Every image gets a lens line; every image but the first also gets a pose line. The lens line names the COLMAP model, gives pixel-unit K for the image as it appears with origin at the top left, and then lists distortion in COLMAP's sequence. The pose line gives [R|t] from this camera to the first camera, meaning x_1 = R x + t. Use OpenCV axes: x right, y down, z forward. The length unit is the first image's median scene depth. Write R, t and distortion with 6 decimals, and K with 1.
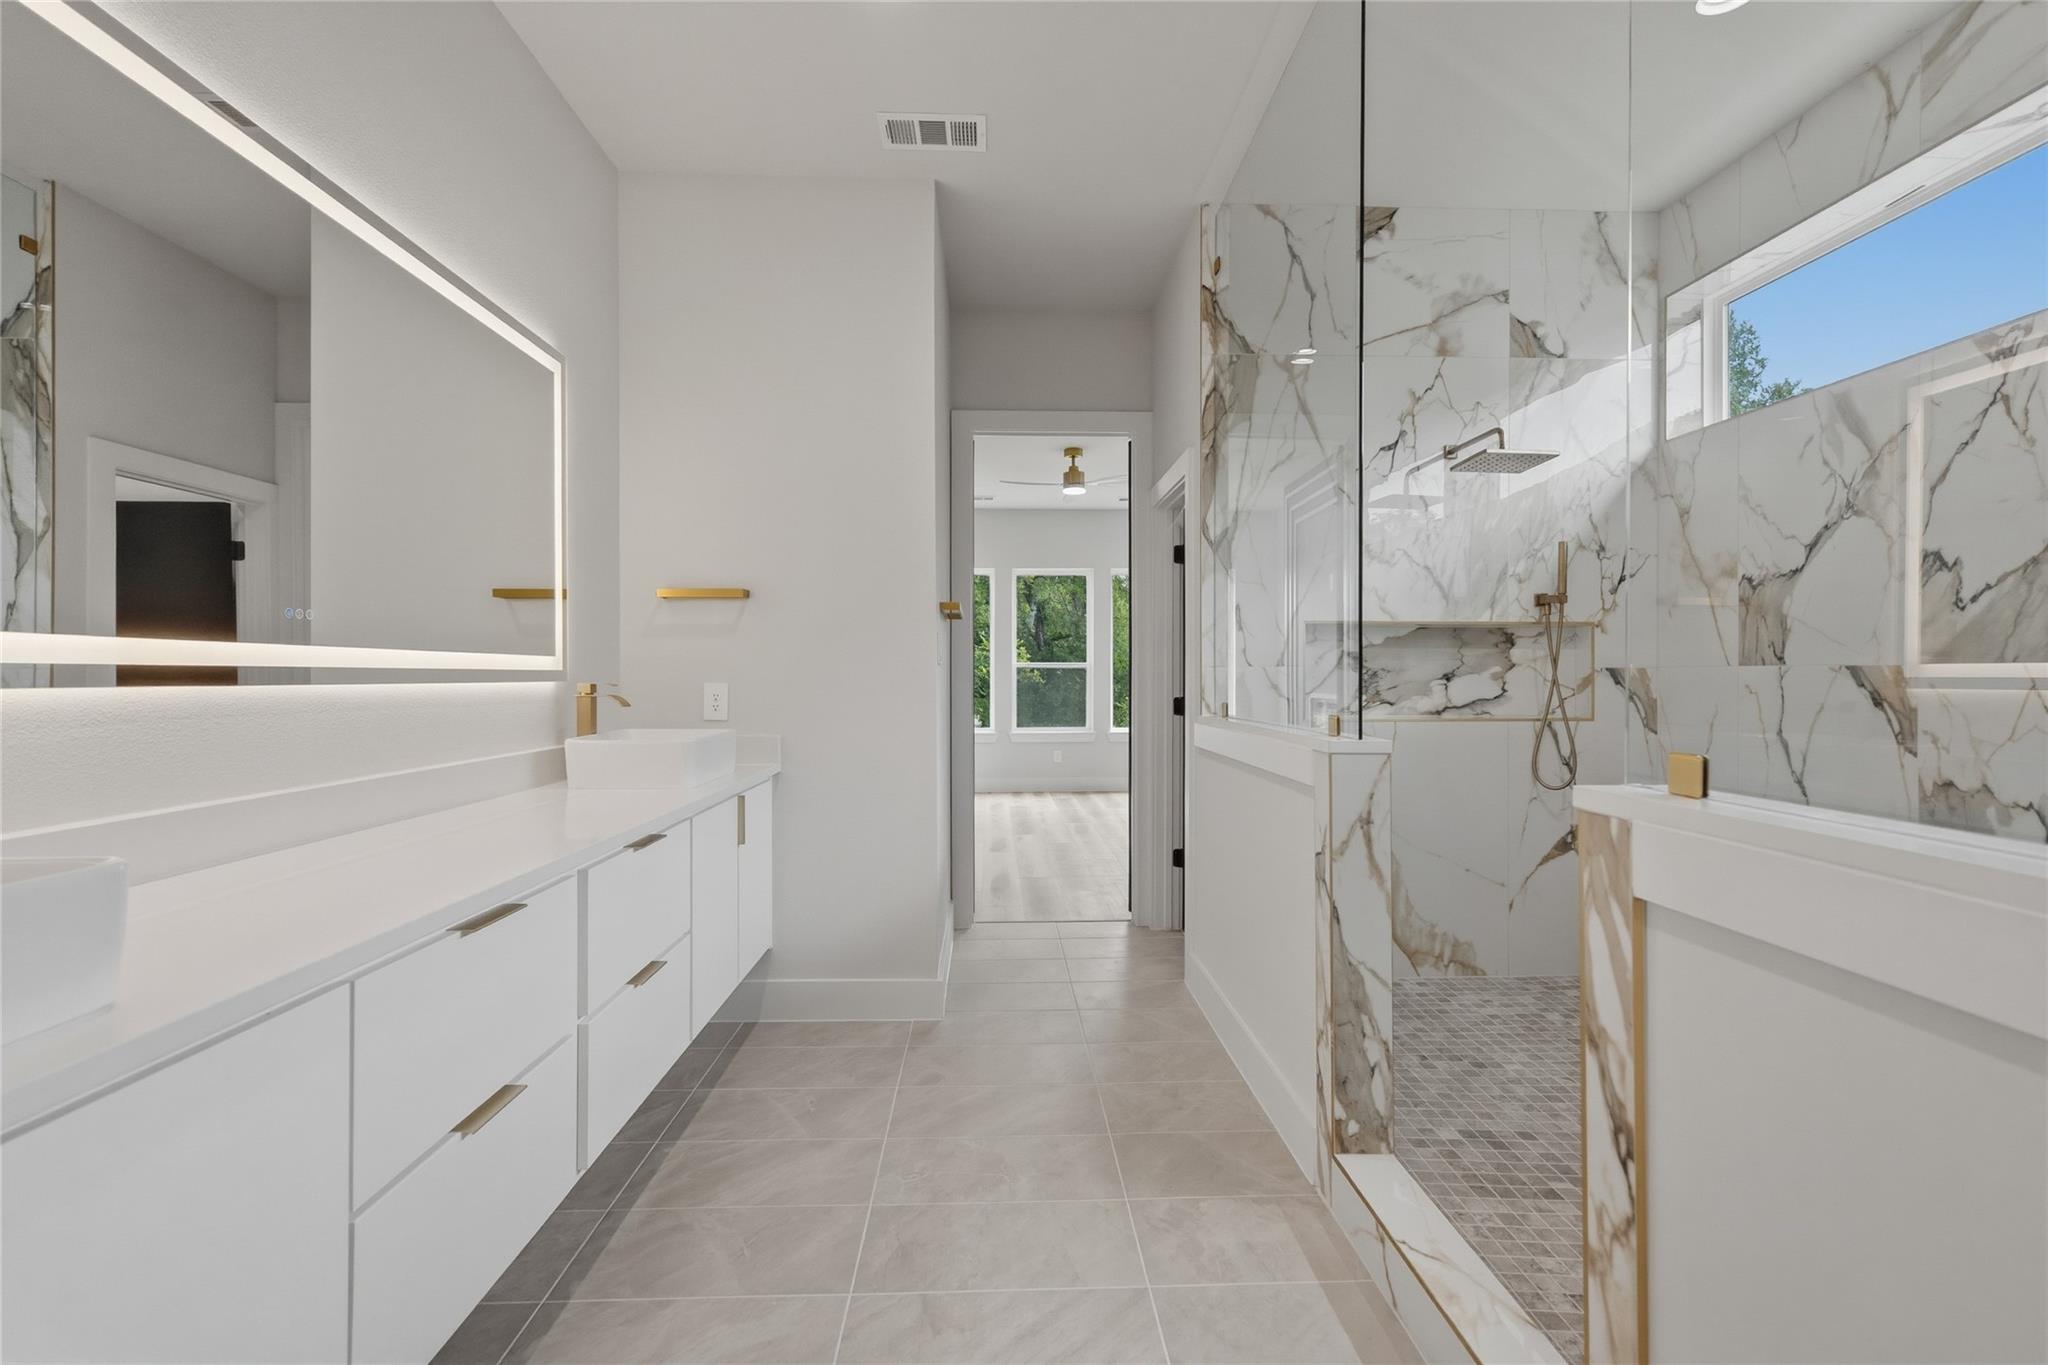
lens RADIAL K [[891.9, 0, 1020.7], [0, 891.9, 678.3], [0, 0, 1]] dist [0.003564, 0.000053]
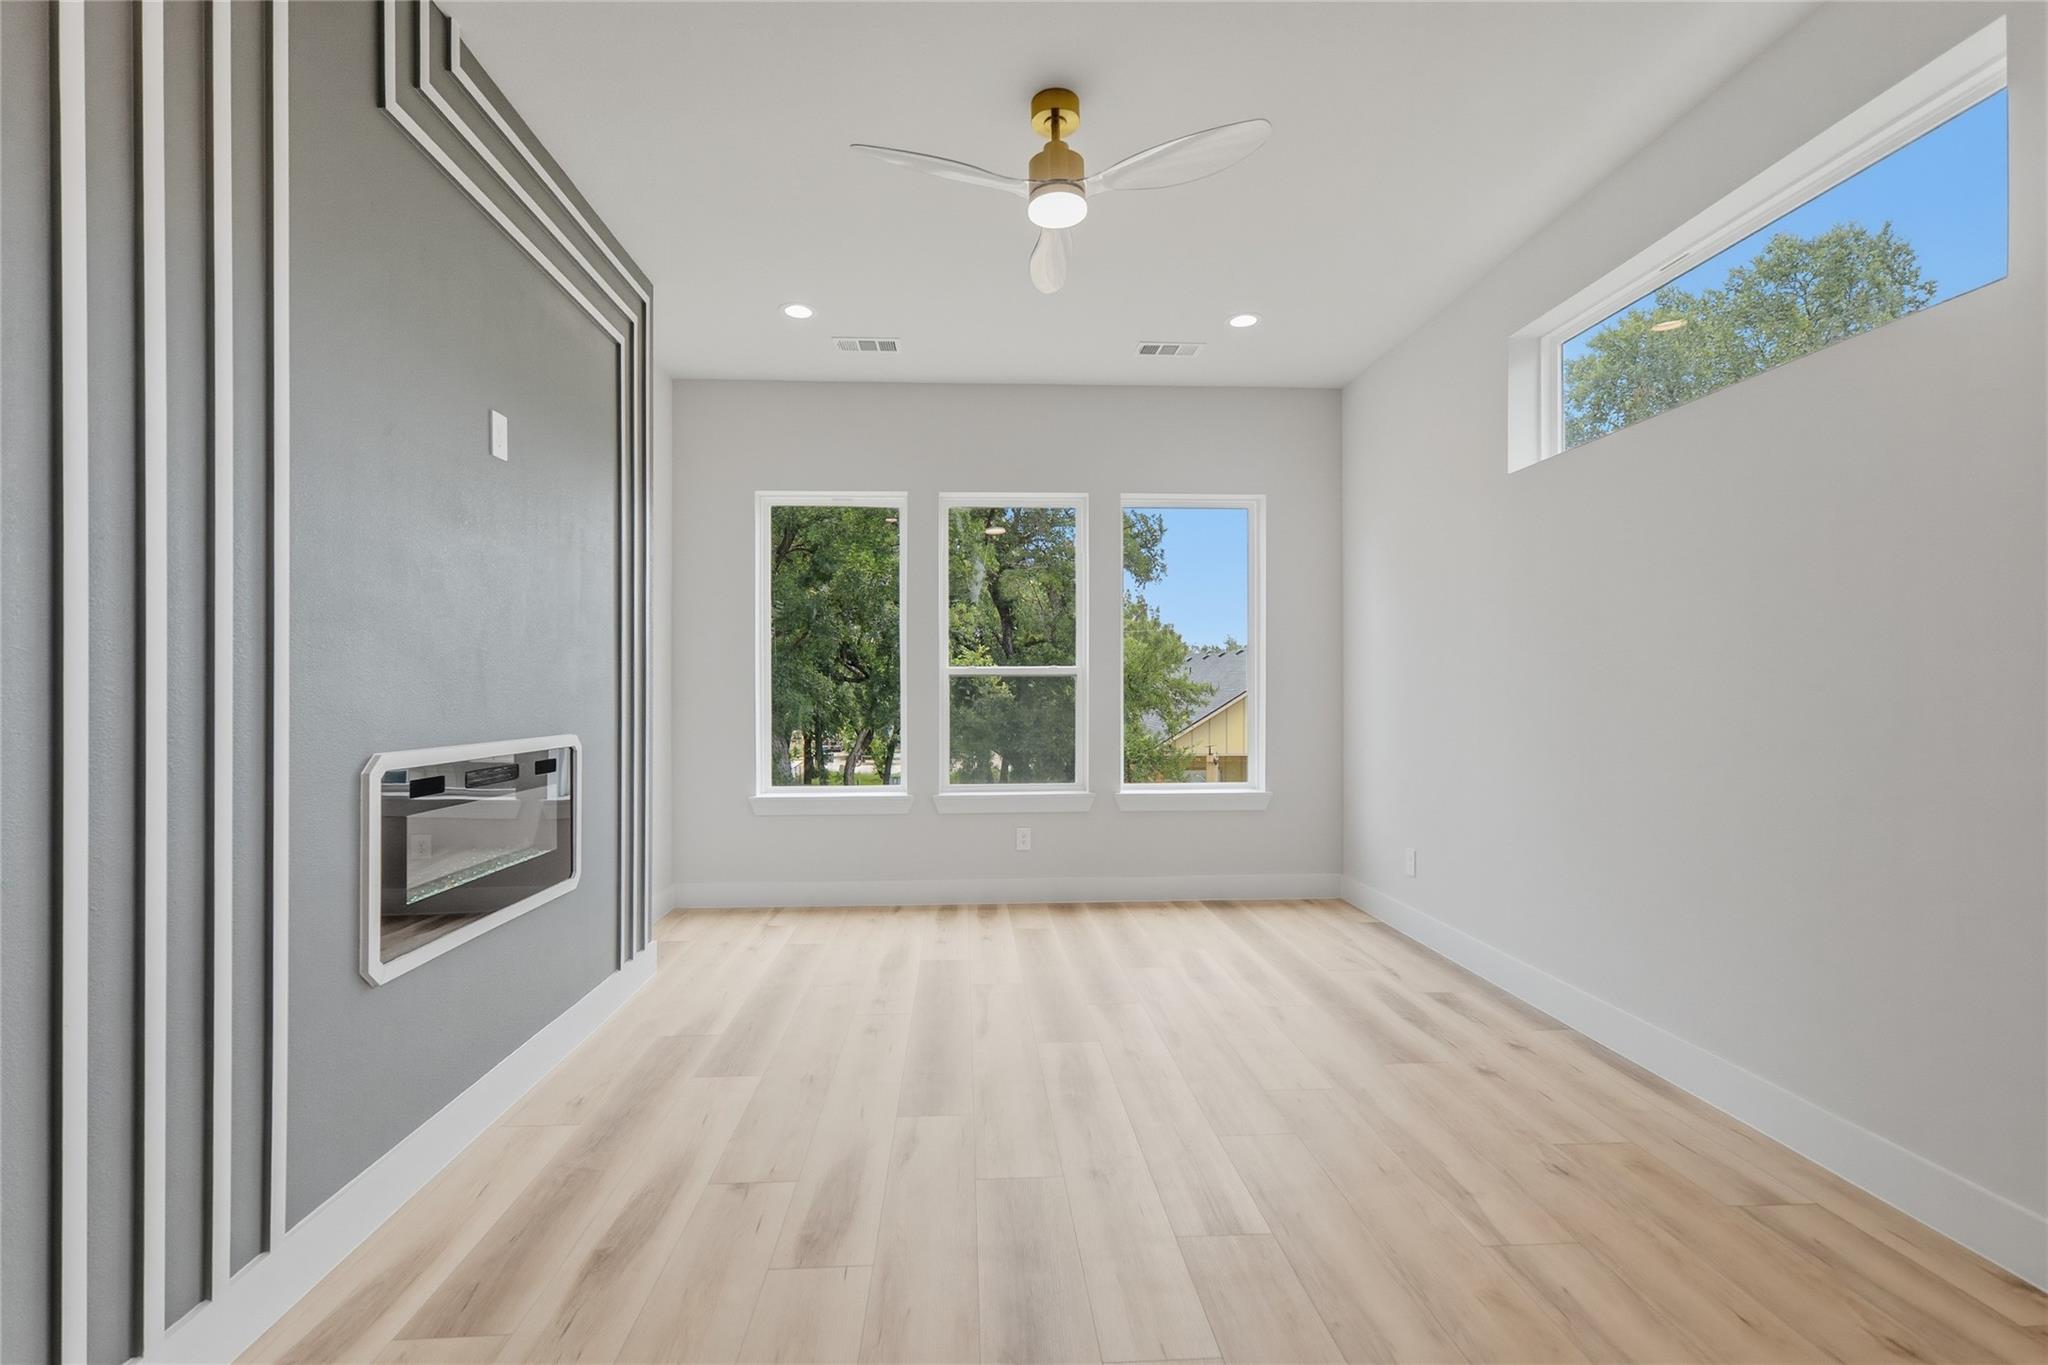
lens RADIAL K [[891.9, 0, 1024.7], [0, 891.9, 686.6], [0, 0, 1]] dist [0.003564, 0.000053]
pose [[0.999439, -0.001031, 0.033463, 0.024083], [0.001209, 0.999985, -0.005306, -0.001724], [-0.033457, 0.005343, 0.999426, 0.456959]]
